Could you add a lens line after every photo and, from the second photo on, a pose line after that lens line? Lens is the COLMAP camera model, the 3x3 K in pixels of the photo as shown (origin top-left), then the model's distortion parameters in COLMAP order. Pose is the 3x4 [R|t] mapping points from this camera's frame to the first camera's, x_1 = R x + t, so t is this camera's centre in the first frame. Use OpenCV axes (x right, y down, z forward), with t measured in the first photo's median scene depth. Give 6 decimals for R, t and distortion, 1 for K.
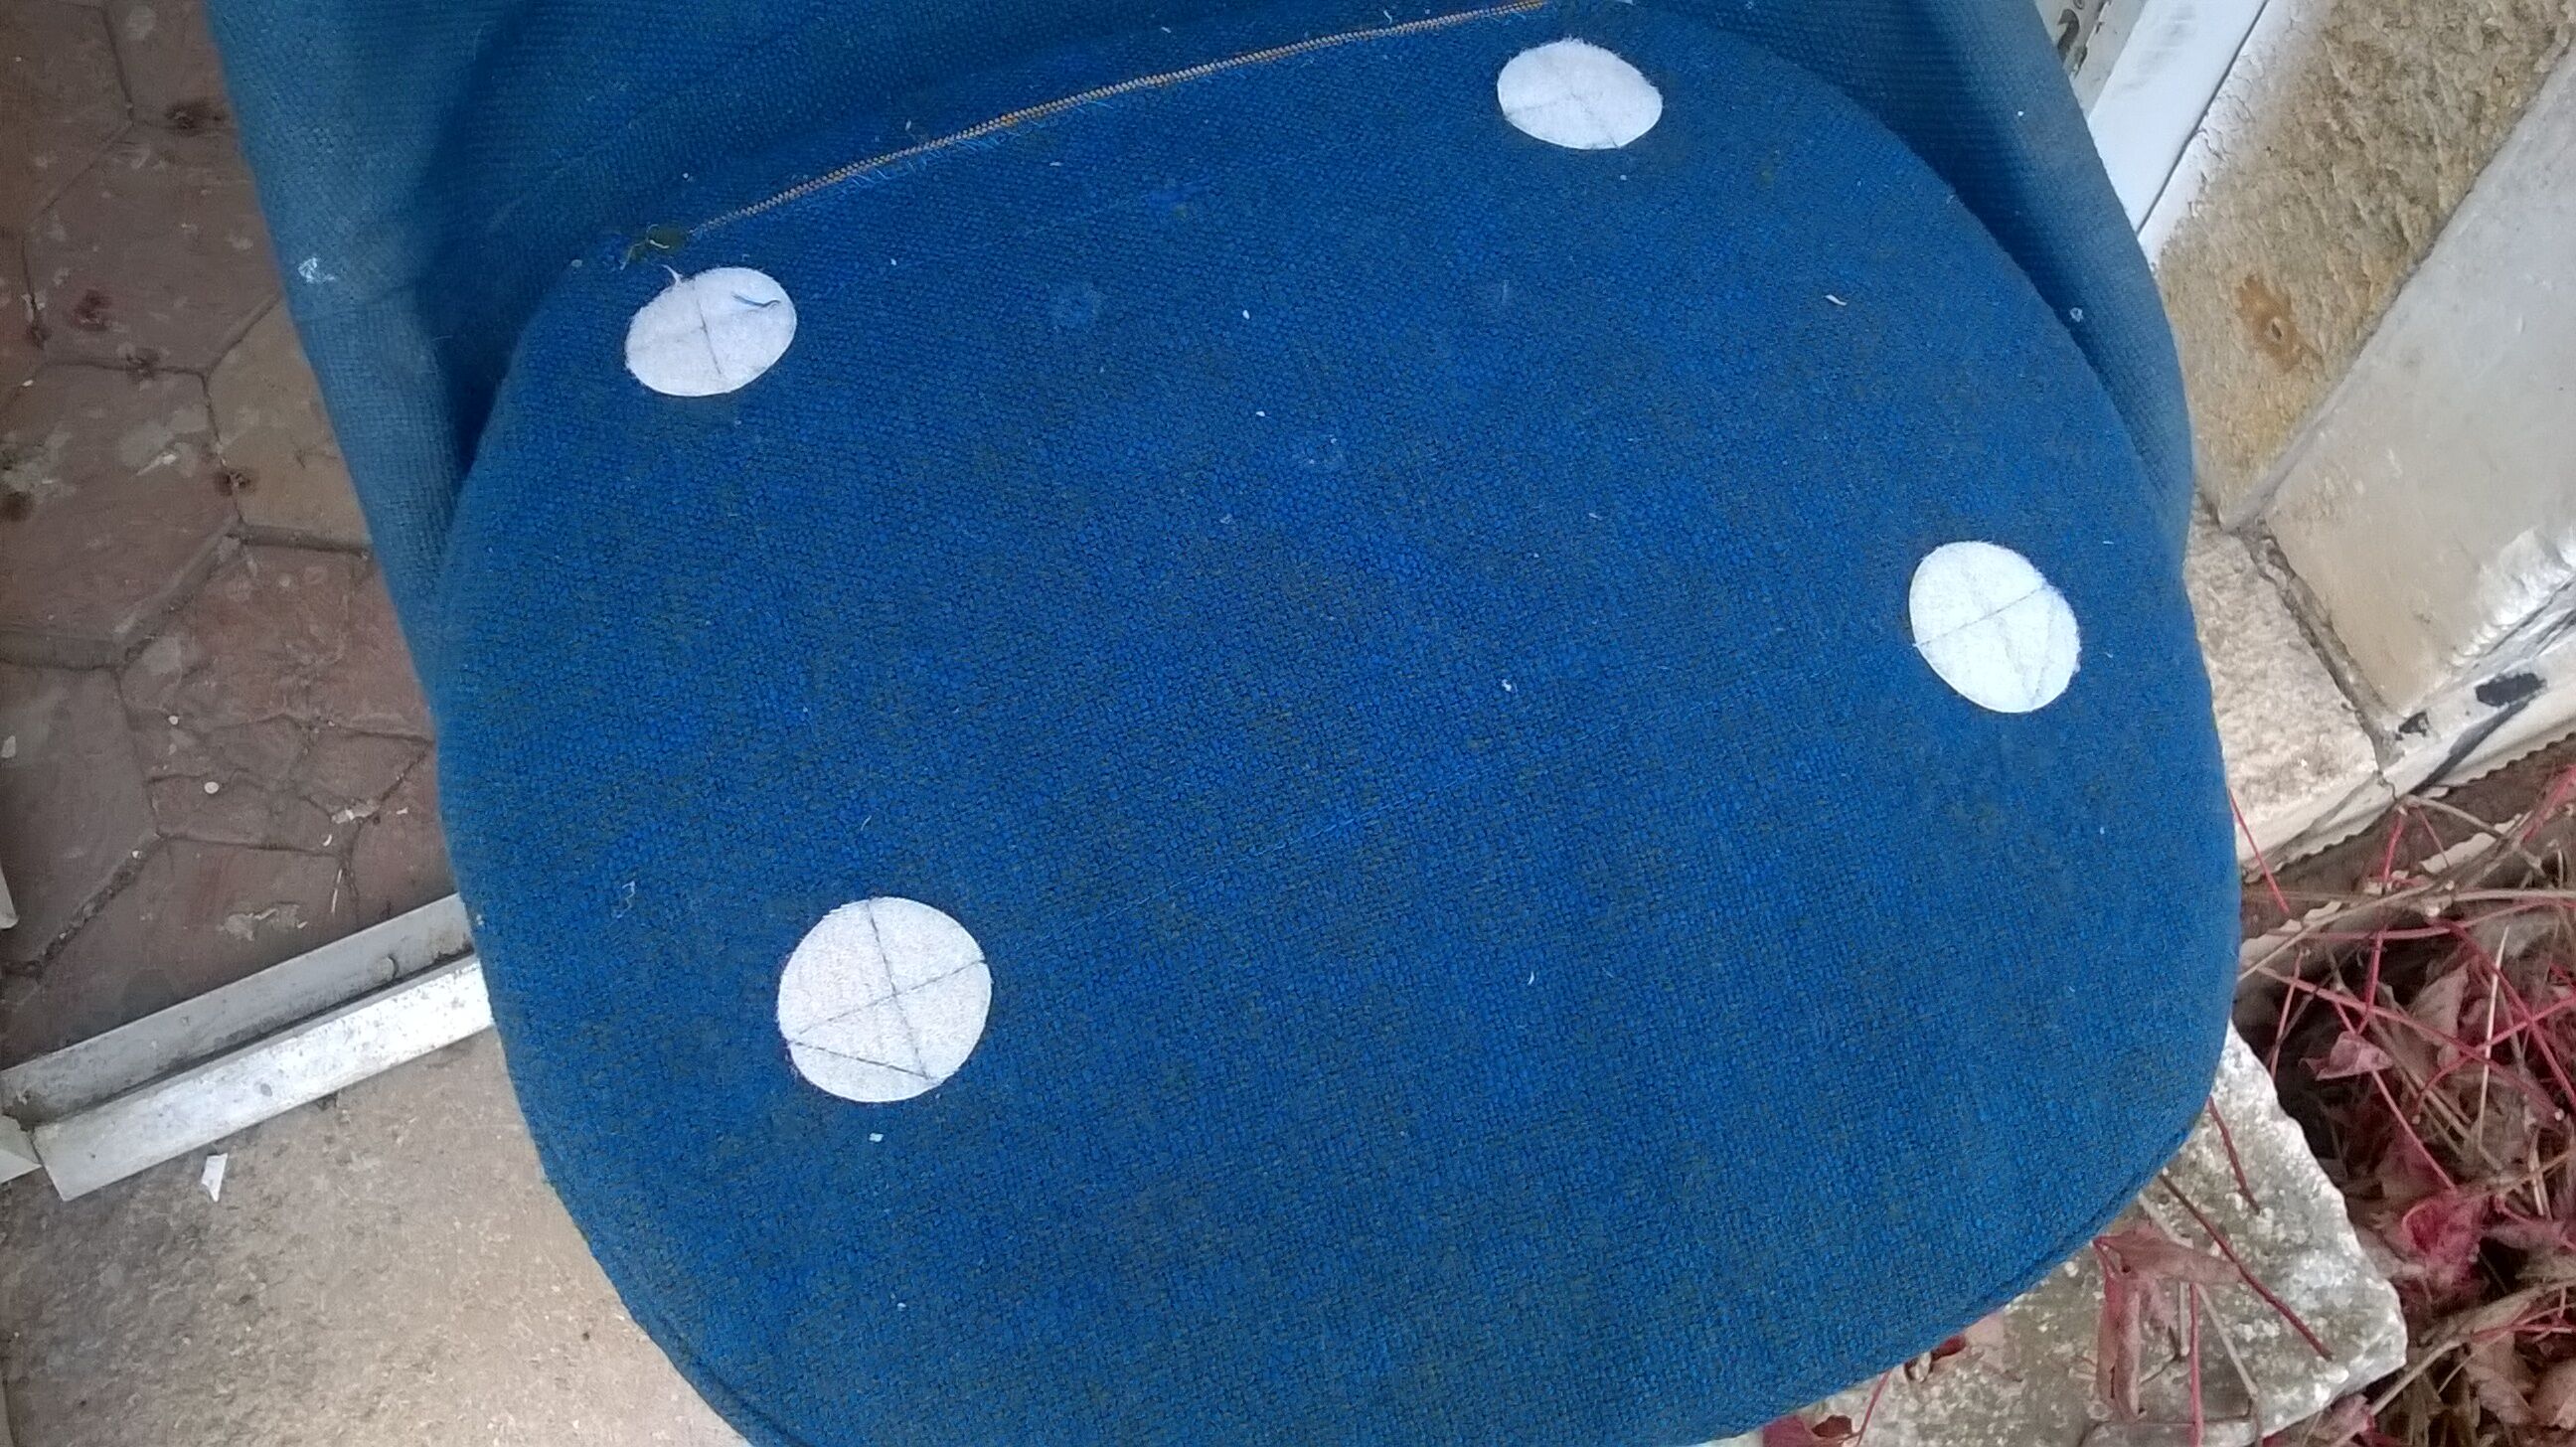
lens RADIAL K [[2265.9, 0, 1285.4], [0, 2265.9, 700.4], [0, 0, 1]] dist [0.030928, -0.152403]
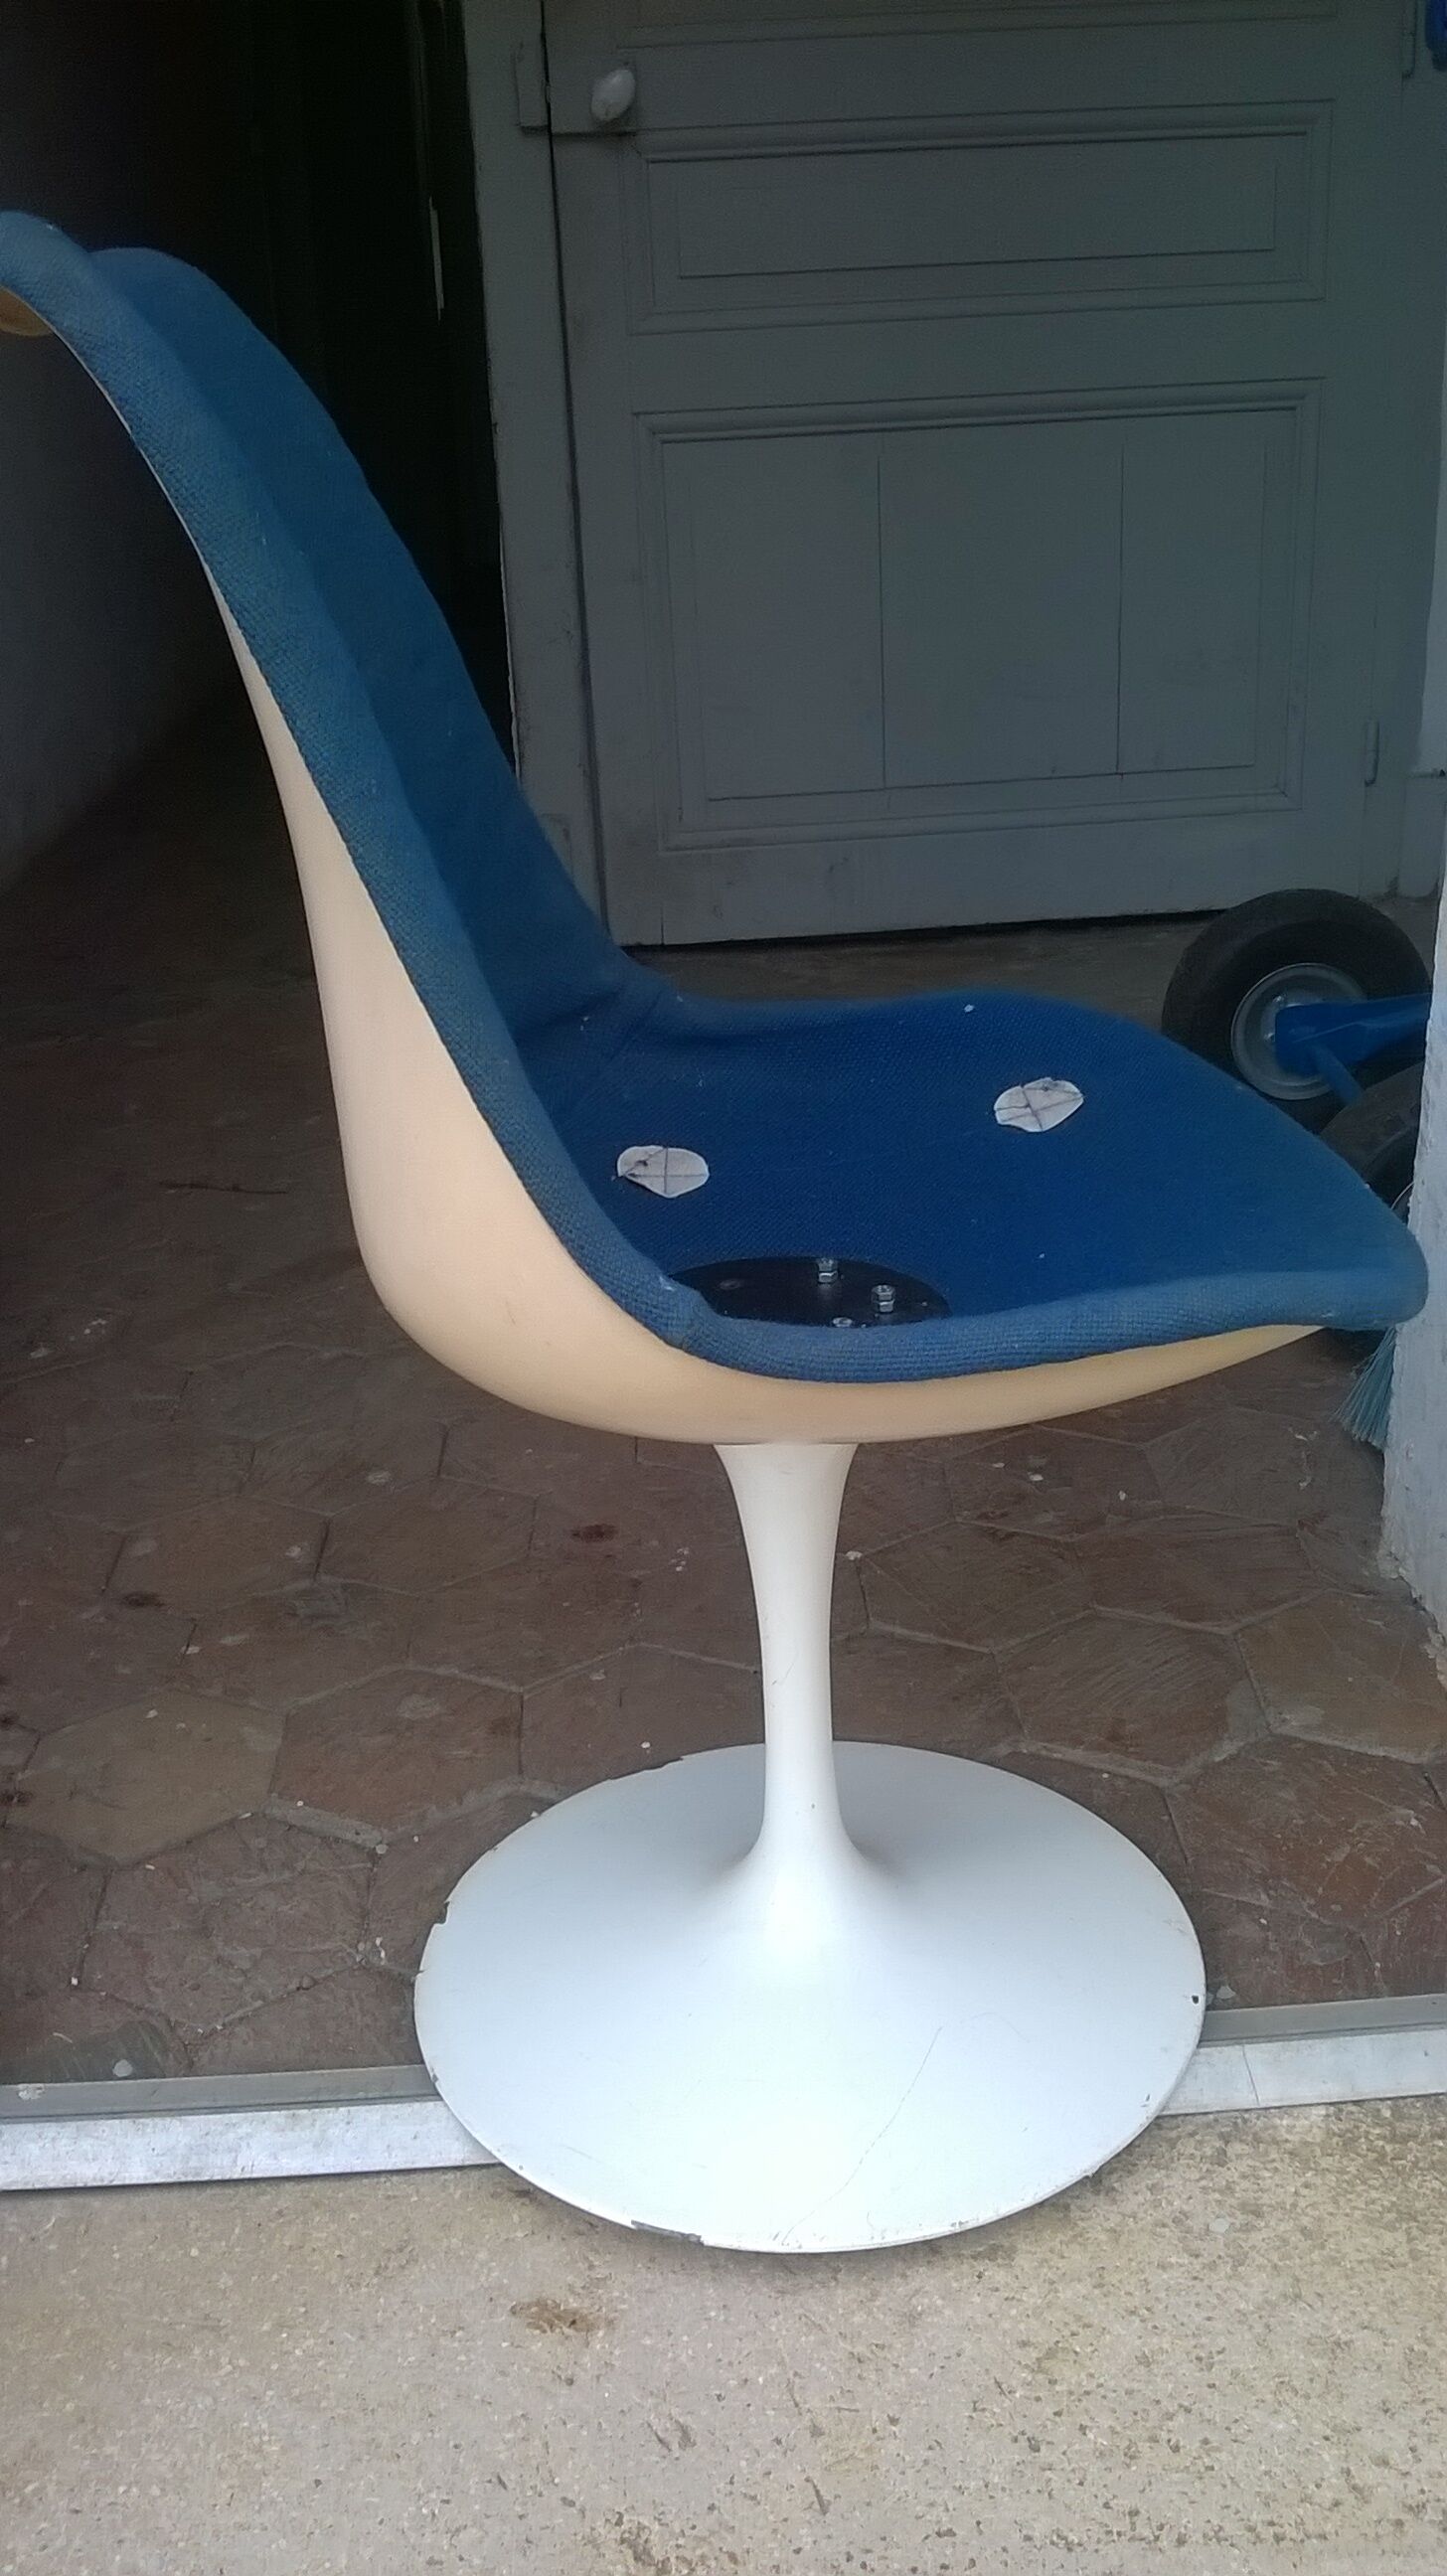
lens RADIAL K [[2265.9, 0, 721.2], [0, 2265.9, 1326.9], [0, 0, 1]] dist [0.030928, -0.152403]
pose [[0.931707, 0.135994, -0.336790, 0.268732], [-0.331718, 0.696276, -0.636524, 0.397084], [0.147935, 0.704774, 0.693837, 0.058950]]
